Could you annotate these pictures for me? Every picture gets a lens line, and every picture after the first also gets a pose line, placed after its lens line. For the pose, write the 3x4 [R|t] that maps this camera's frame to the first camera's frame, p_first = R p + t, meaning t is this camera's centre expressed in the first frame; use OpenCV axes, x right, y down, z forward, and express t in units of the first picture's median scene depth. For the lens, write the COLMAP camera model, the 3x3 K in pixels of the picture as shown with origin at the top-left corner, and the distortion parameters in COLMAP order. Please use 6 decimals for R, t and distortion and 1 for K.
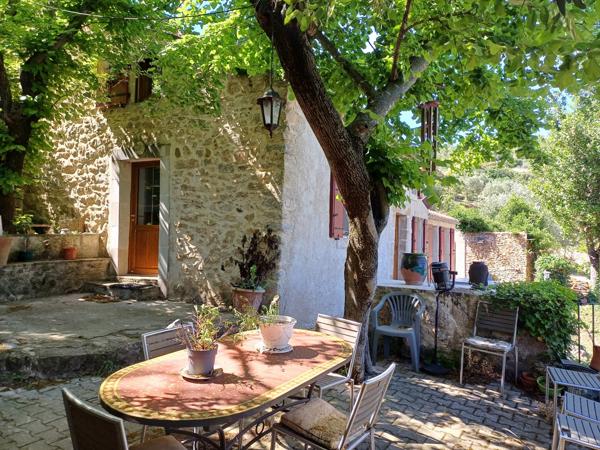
lens RADIAL K [[447.8, 0, 300.0], [0, 447.8, 225.0], [0, 0, 1]] dist [0.062497, -0.073906]
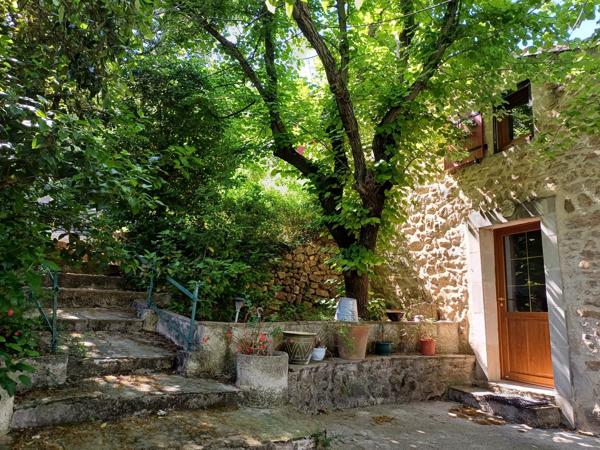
lens RADIAL K [[442.0, 0, 300.3], [0, 442.0, 210.2], [0, 0, 1]] dist [0.147560, -0.132457]
pose [[0.781474, -0.138222, -0.608435, -0.162975], [0.003914, 0.976220, -0.216746, -0.002399], [0.623925, 0.167000, 0.763432, 0.198353]]
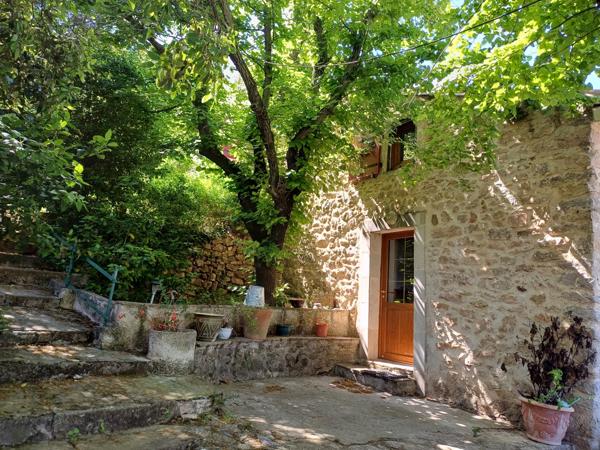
lens RADIAL K [[442.0, 0, 300.3], [0, 442.0, 210.2], [0, 0, 1]] dist [0.147560, -0.132457]
pose [[0.876230, -0.062927, -0.477767, -0.081721], [-0.037716, 0.979441, -0.198175, 0.003311], [0.480415, 0.191666, 0.855842, 0.123332]]
